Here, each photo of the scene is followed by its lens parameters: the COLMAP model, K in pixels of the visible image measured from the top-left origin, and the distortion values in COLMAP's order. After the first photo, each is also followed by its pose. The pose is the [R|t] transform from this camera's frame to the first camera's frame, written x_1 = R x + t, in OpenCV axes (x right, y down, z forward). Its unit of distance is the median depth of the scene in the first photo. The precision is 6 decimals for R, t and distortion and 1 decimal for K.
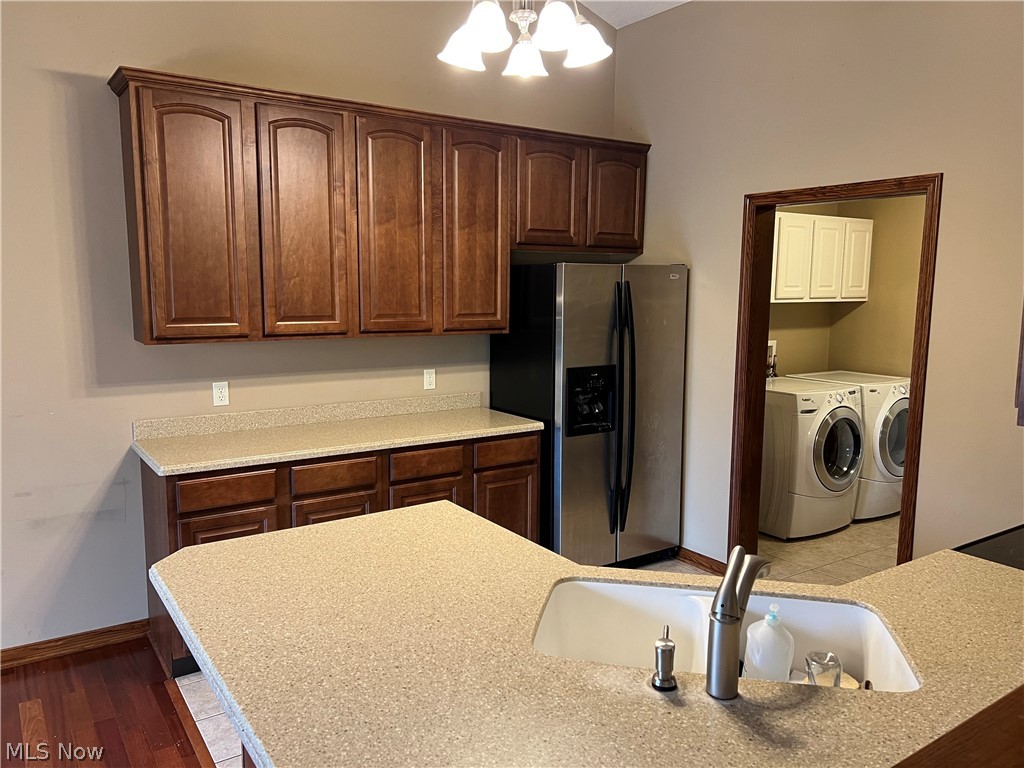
lens RADIAL K [[766.0, 0, 508.9], [0, 766.0, 388.1], [0, 0, 1]] dist [0.084954, -0.117988]
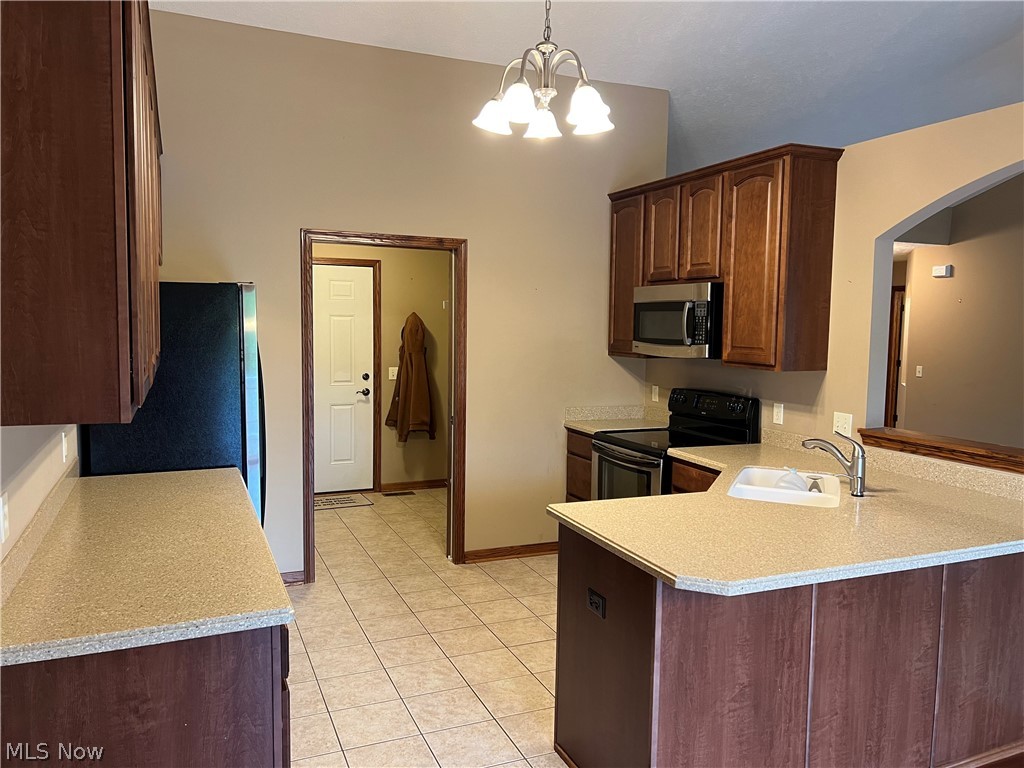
lens RADIAL K [[779.2, 0, 516.3], [0, 779.2, 383.2], [0, 0, 1]] dist [0.014718, 0.000220]
pose [[0.190660, -0.085806, 0.977899, -0.792385], [0.117963, 0.990957, 0.063953, -0.071695], [-0.974543, 0.103162, 0.199057, 0.544964]]
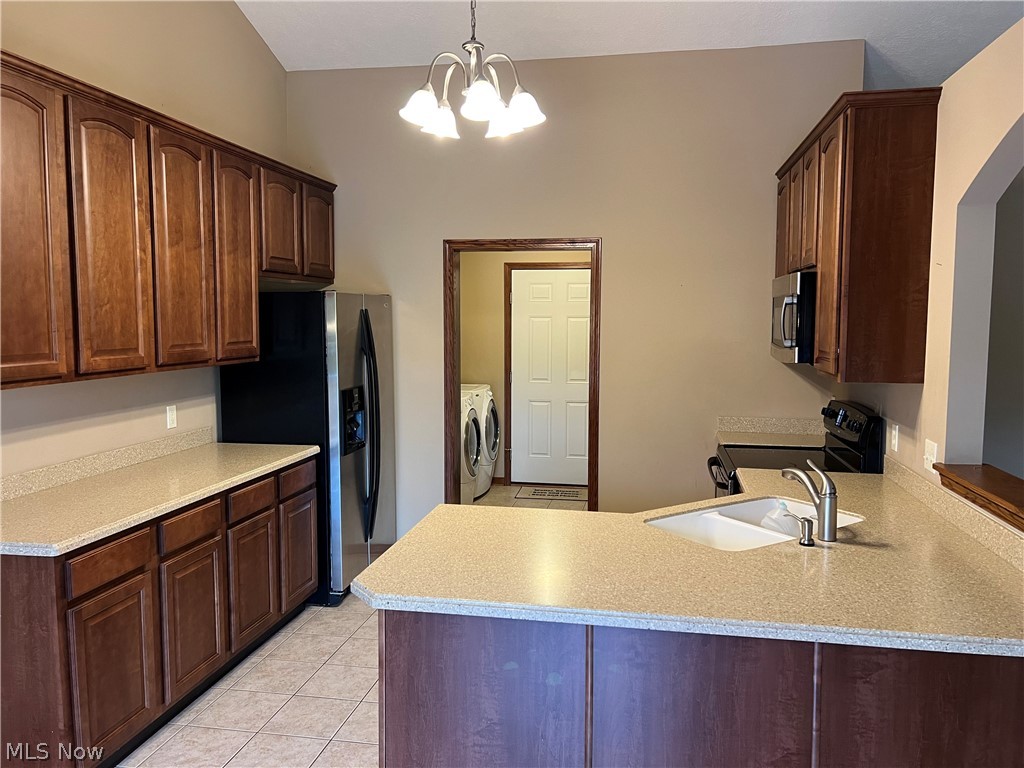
lens RADIAL K [[779.2, 0, 516.3], [0, 779.2, 383.2], [0, 0, 1]] dist [0.014718, 0.000220]
pose [[0.700630, -0.066860, 0.710385, -0.535688], [0.097453, 0.995237, -0.002445, -0.010682], [-0.706838, 0.070942, 0.703809, 0.078823]]
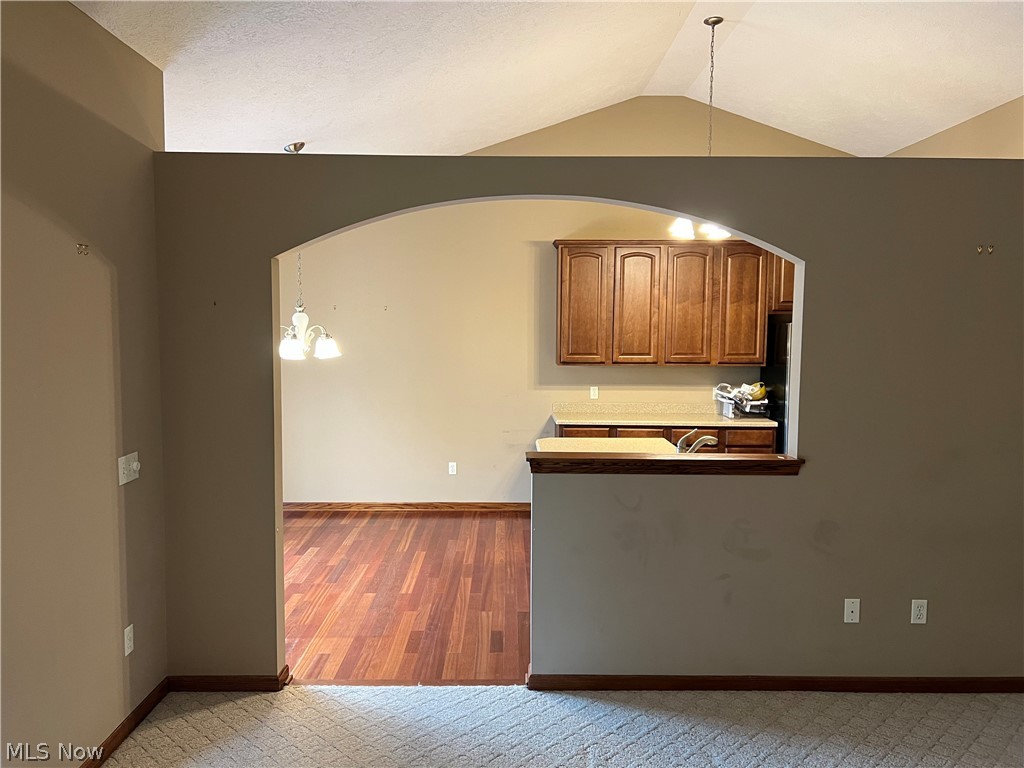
lens RADIAL K [[766.0, 0, 508.9], [0, 766.0, 388.1], [0, 0, 1]] dist [0.084954, -0.117988]
pose [[0.829938, 0.043895, -0.556127, 0.503158], [-0.073057, 0.996866, -0.030344, 0.067787], [0.553052, 0.065813, 0.830543, -0.692084]]
